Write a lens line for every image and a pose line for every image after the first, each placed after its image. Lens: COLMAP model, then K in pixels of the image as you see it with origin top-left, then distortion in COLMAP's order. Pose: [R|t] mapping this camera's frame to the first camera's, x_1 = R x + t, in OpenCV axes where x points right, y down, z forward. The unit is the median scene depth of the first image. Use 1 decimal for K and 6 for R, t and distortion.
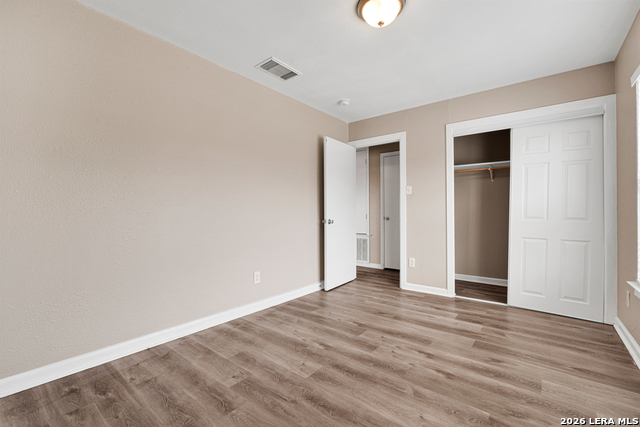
lens RADIAL K [[285.5, 0, 320.3], [0, 285.5, 212.0], [0, 0, 1]] dist [-0.003086, -0.000801]
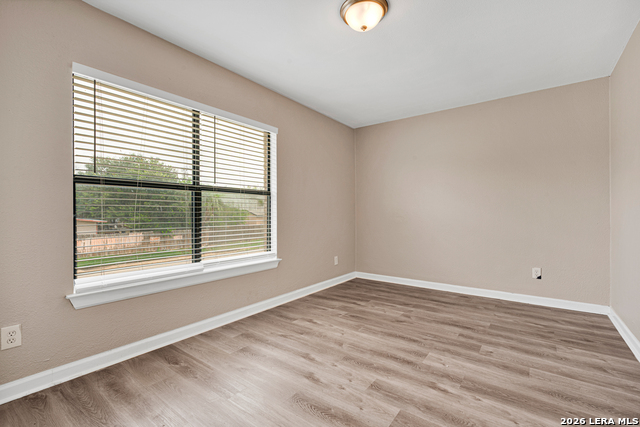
lens RADIAL K [[285.5, 0, 321.2], [0, 285.5, 216.1], [0, 0, 1]] dist [-0.003086, -0.000801]
pose [[-0.999511, 0.002921, -0.031128, 0.414157], [0.002796, 0.999988, 0.004082, 0.015109], [0.031139, 0.003993, -0.999507, 2.075102]]
